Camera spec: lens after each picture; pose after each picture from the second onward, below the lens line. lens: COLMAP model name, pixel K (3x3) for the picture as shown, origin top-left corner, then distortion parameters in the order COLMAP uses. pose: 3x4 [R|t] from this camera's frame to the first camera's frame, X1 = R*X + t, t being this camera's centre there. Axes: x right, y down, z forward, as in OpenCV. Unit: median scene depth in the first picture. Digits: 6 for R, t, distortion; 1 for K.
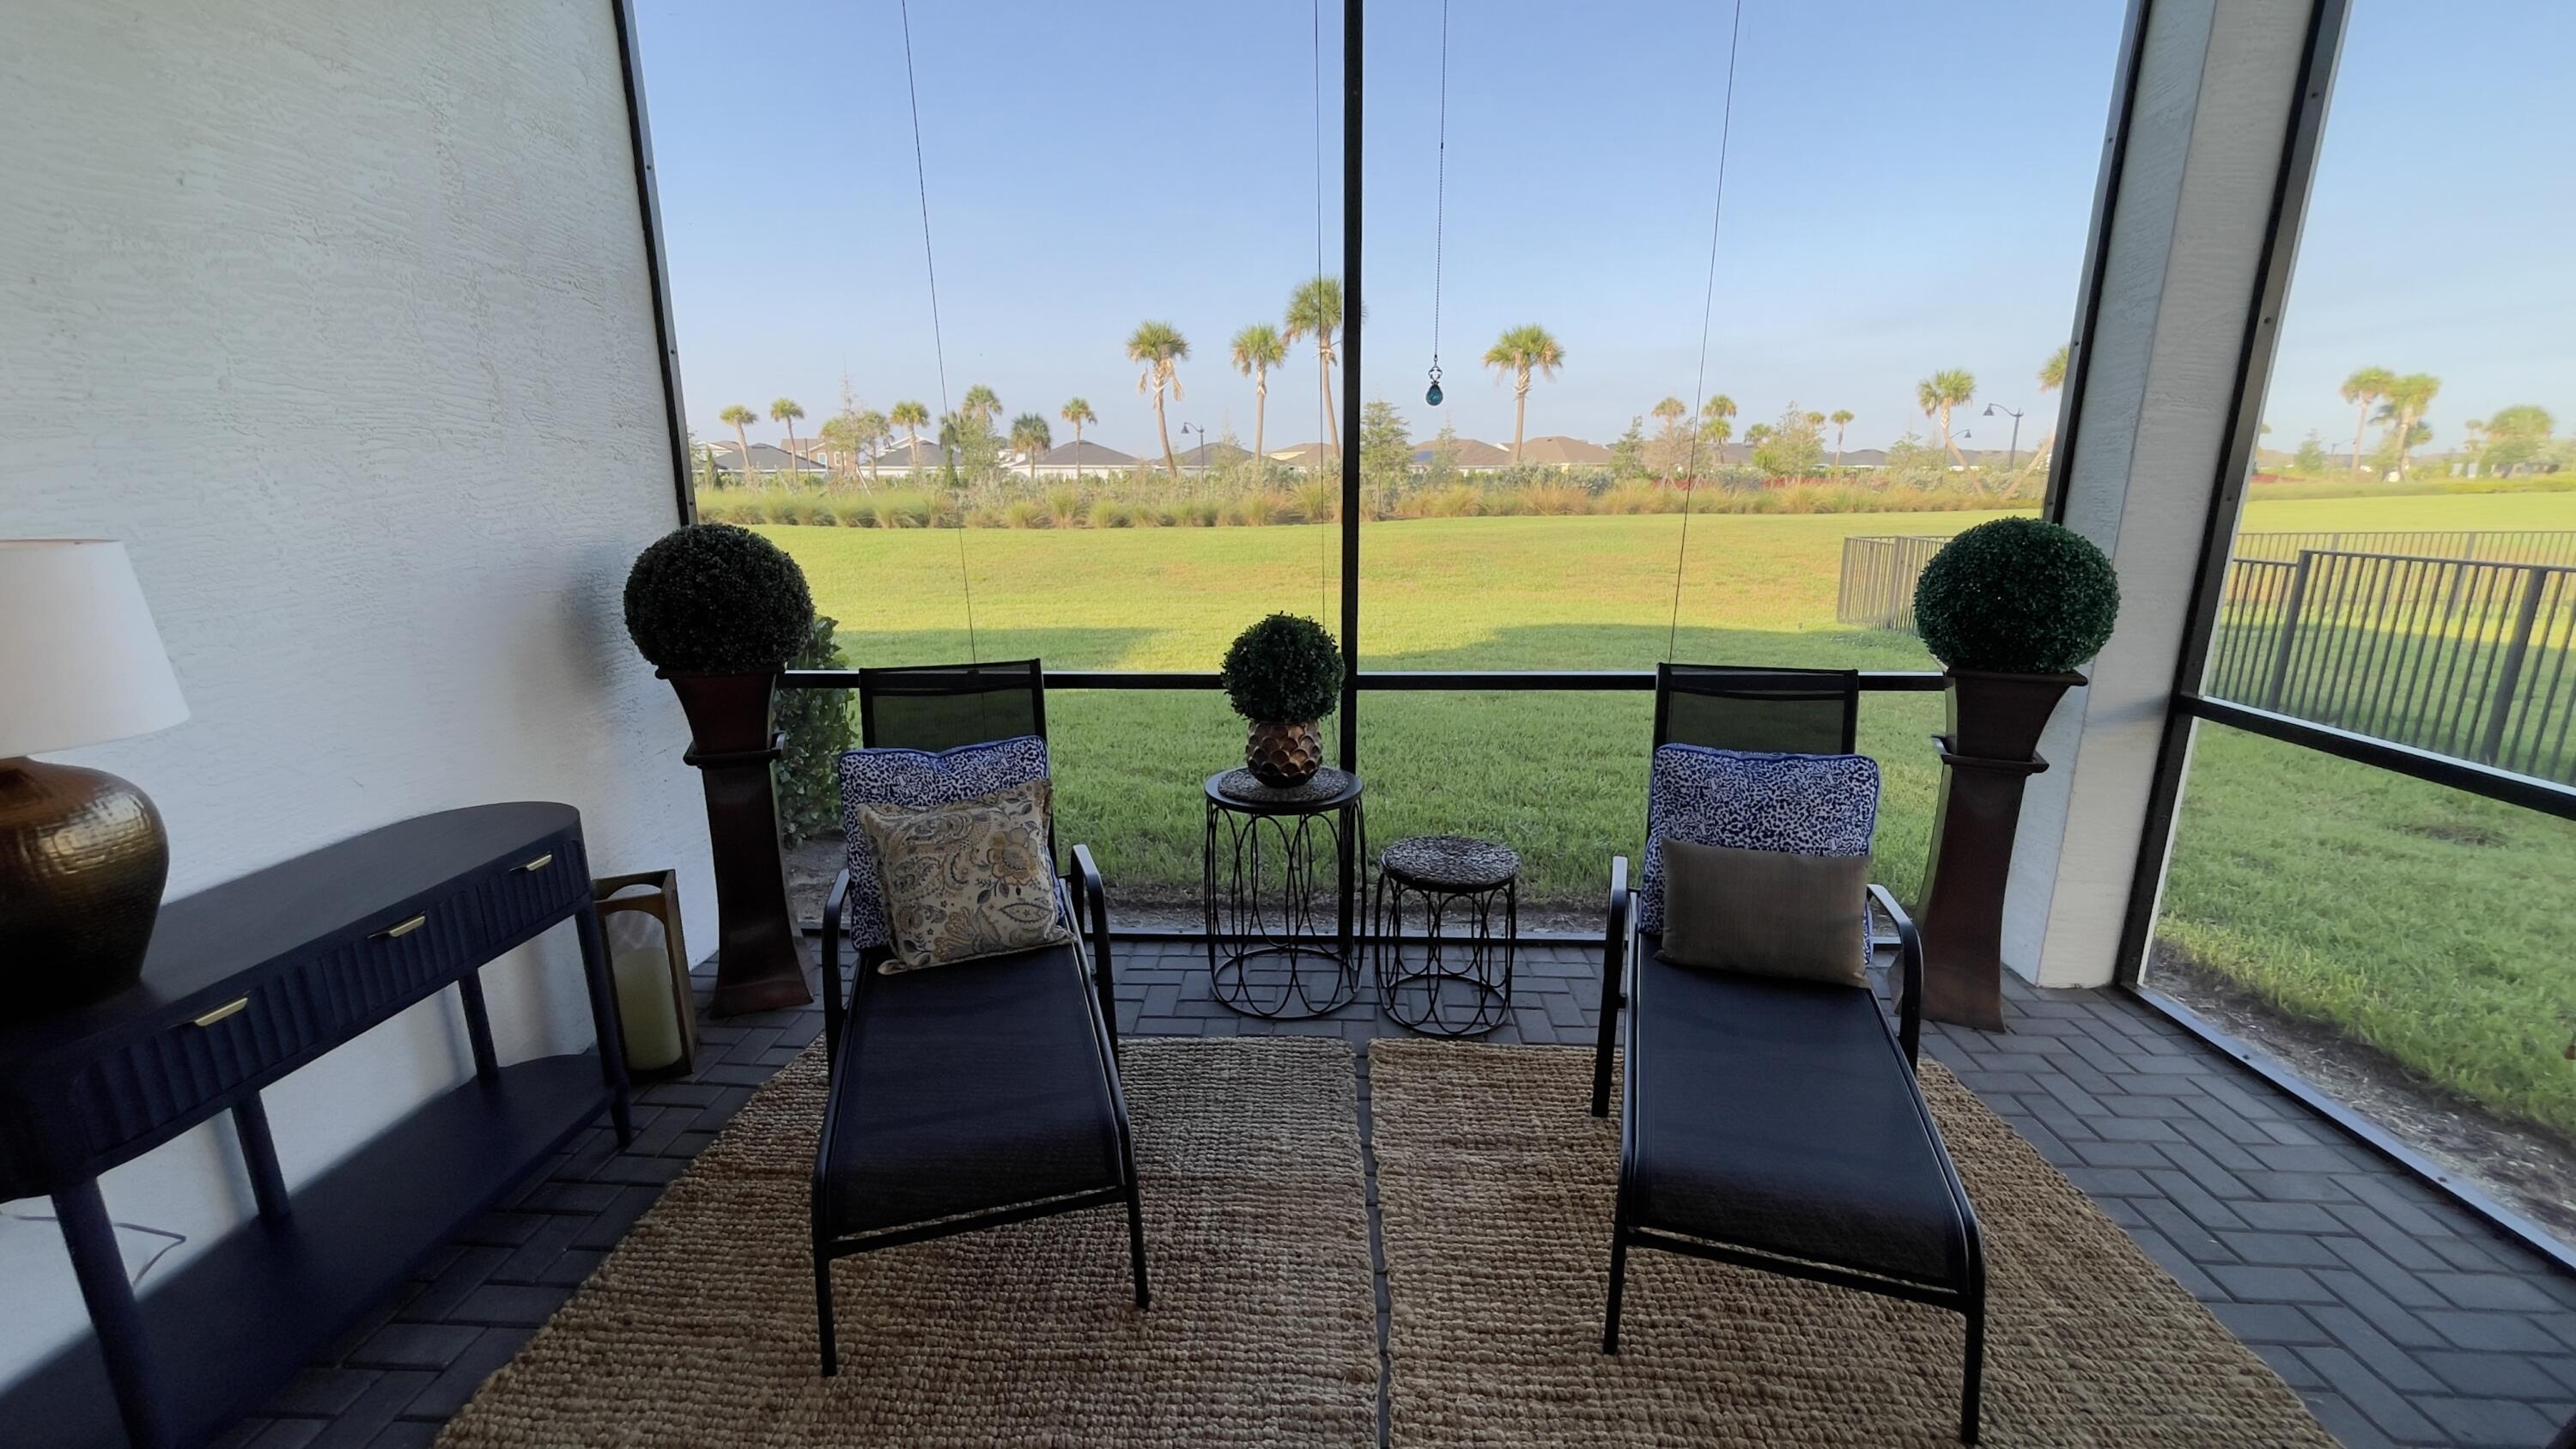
lens RADIAL K [[1045.0, 0, 1281.4], [0, 1045.0, 735.4], [0, 0, 1]] dist [0.000729, -0.015753]
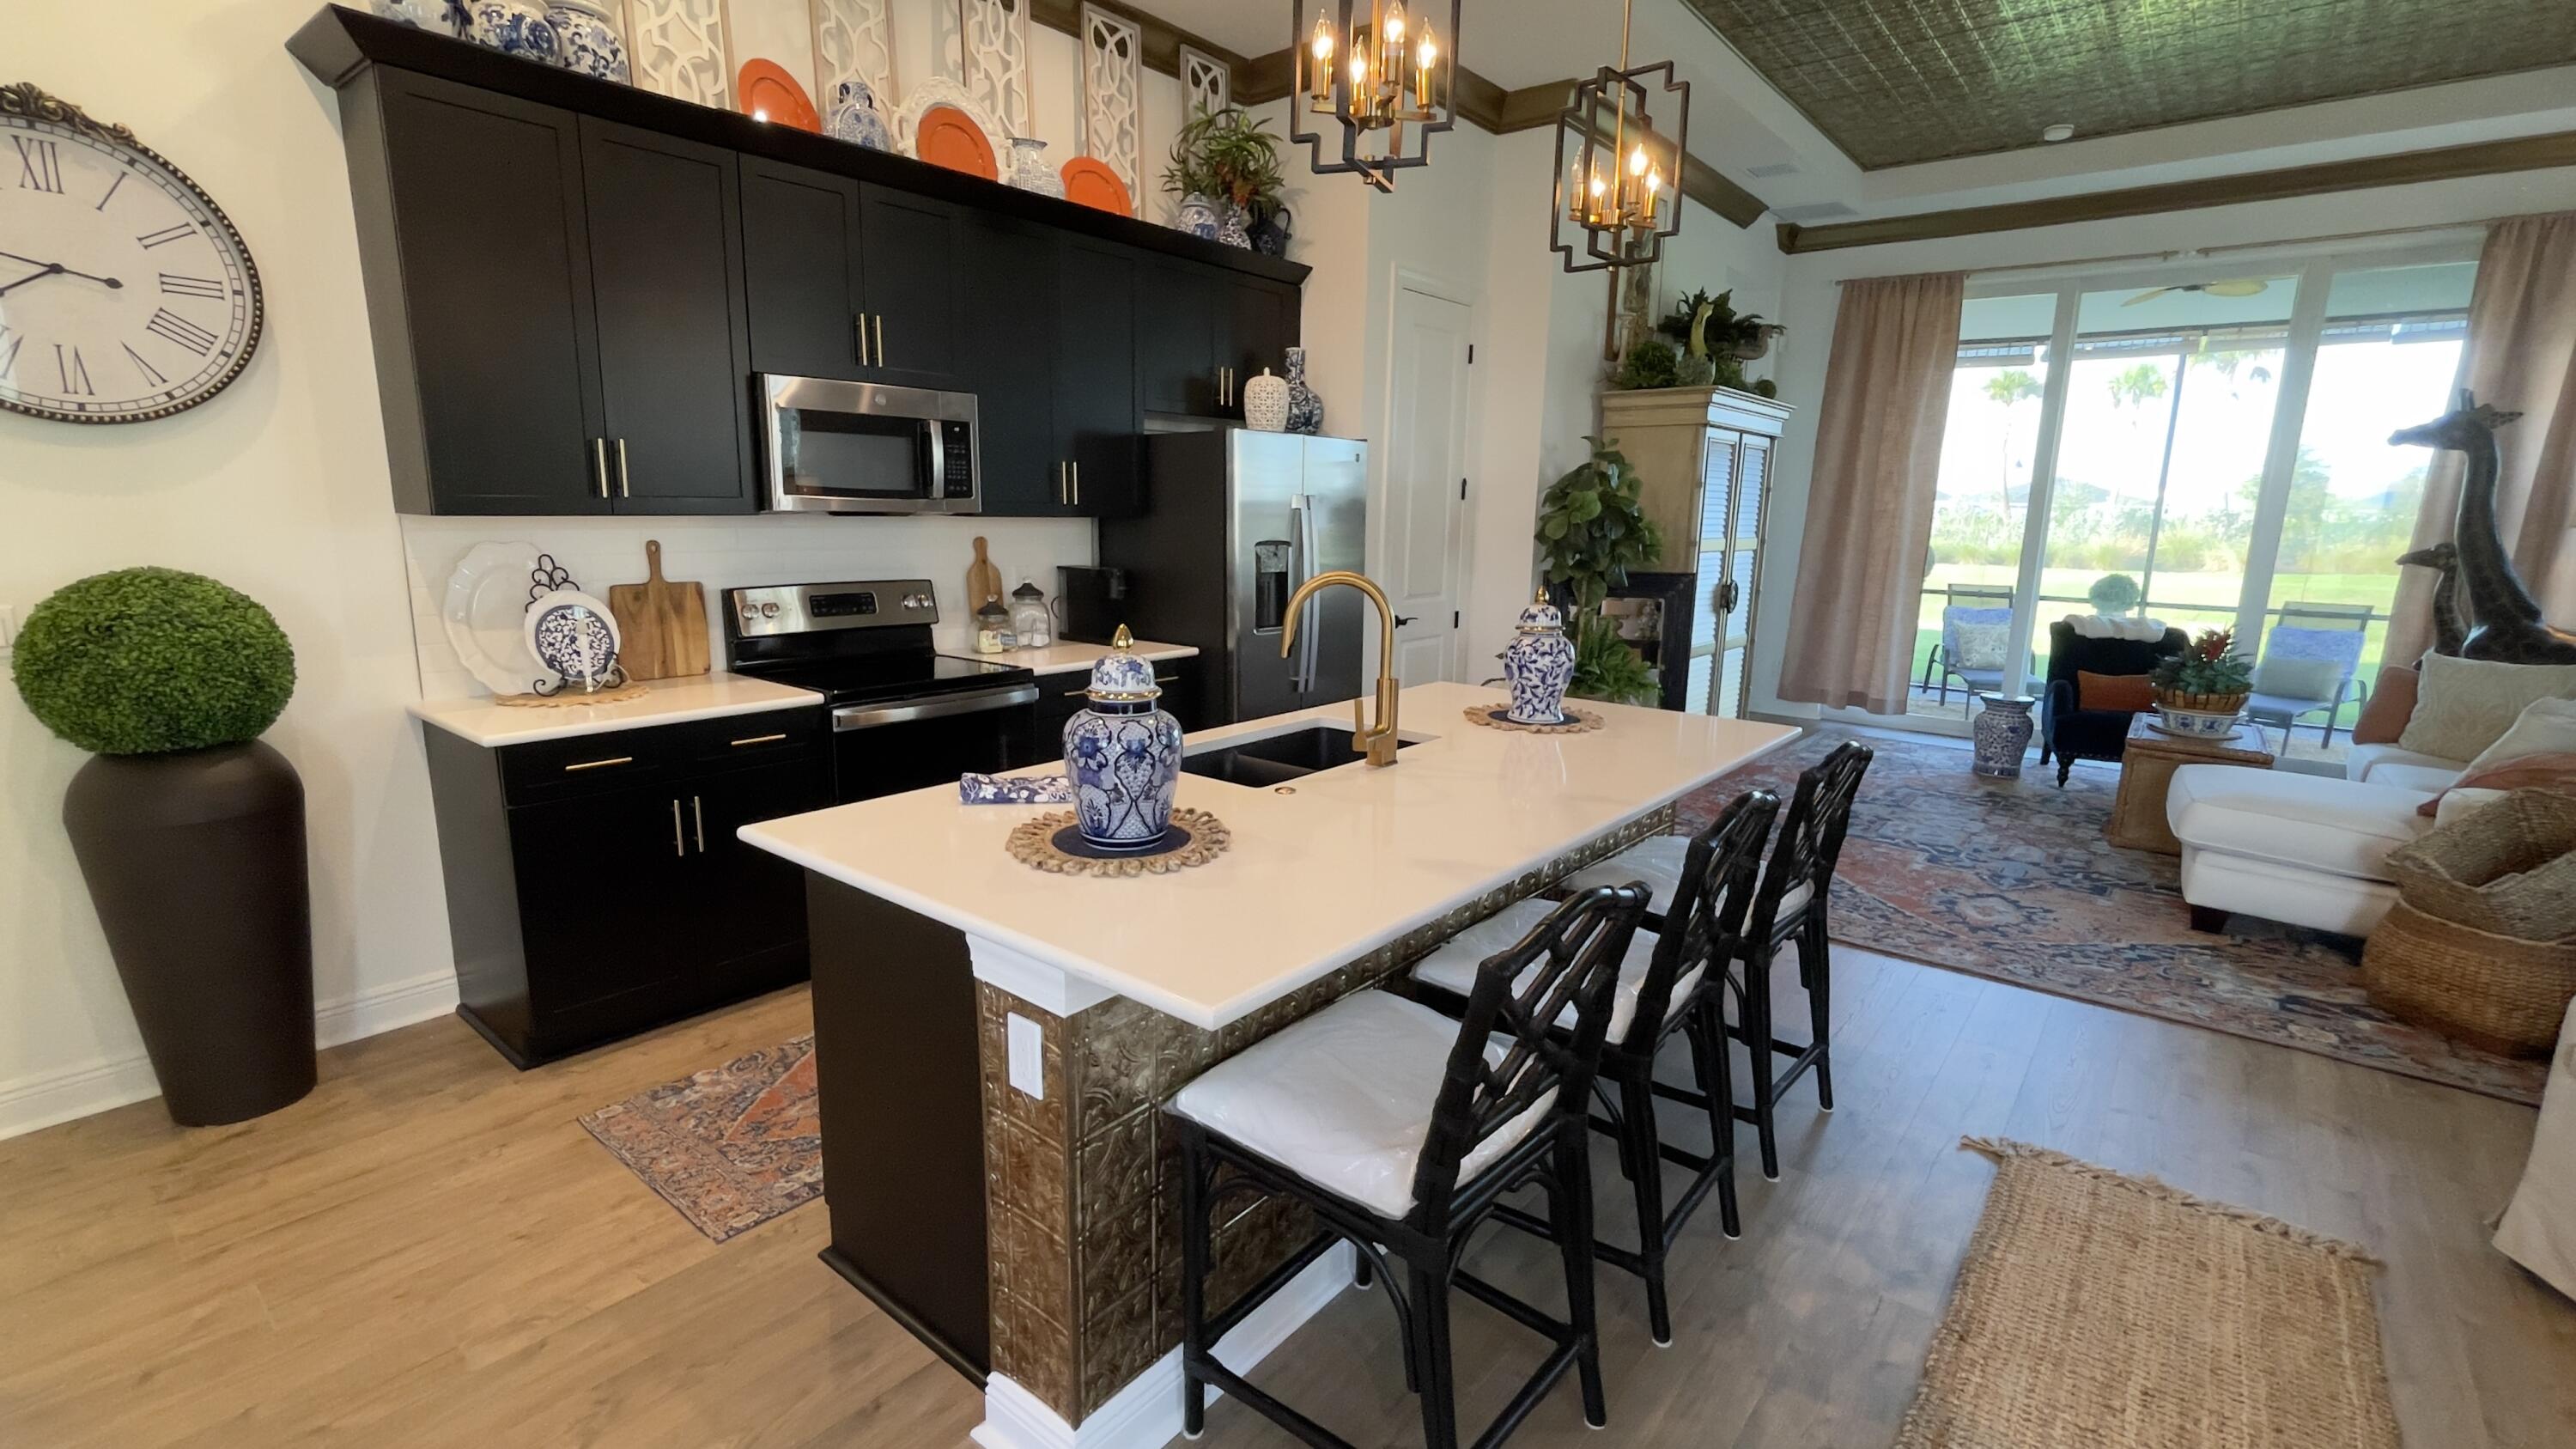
lens RADIAL K [[1150.2, 0, 1296.5], [0, 1150.2, 727.3], [0, 0, 1]] dist [0.000787, 0.000625]
pose [[0.807982, 0.135008, -0.573530, 0.004722], [-0.165712, 0.986173, -0.001310, 0.066854], [0.565424, 0.096100, 0.819183, -0.278868]]
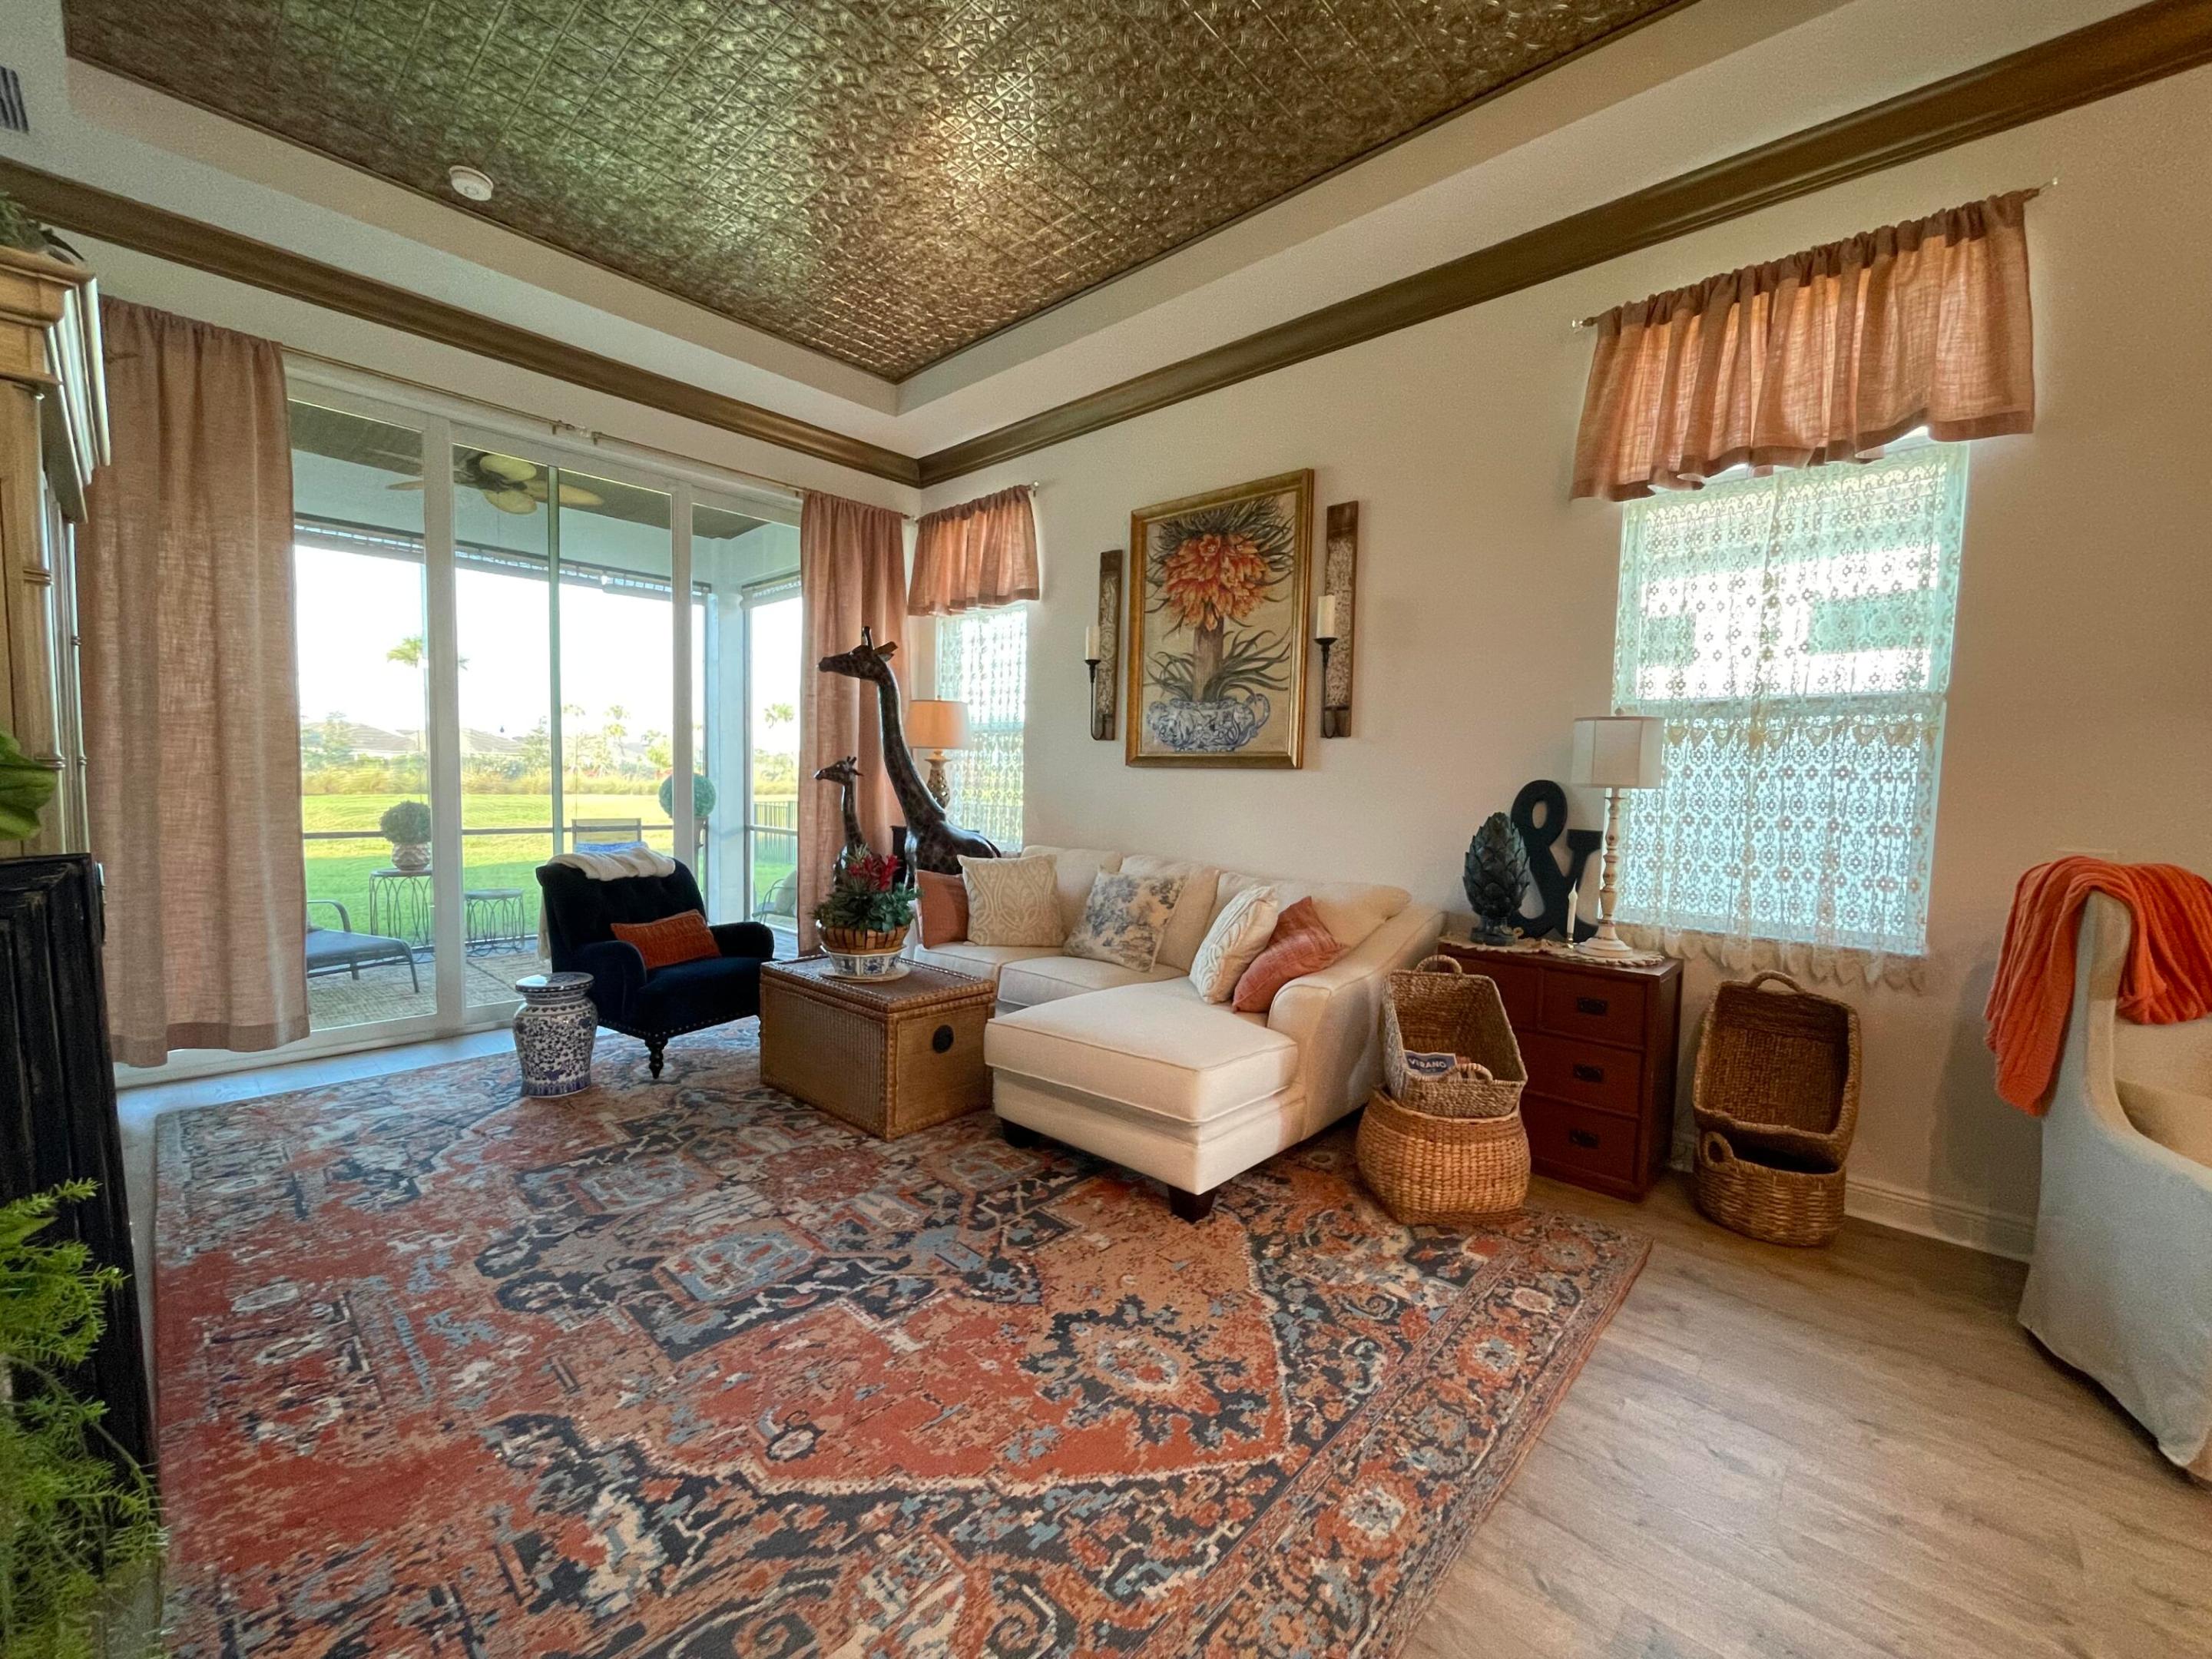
lens RADIAL K [[893.7, 0, 1091.6], [0, 893.7, 836.2], [0, 0, 1]] dist [-0.000428, 0.000308]
pose [[0.647354, -0.029126, 0.761633, -0.056294], [0.157072, 0.982918, -0.095916, 0.042422], [-0.745829, 0.181723, 0.640871, -0.156914]]
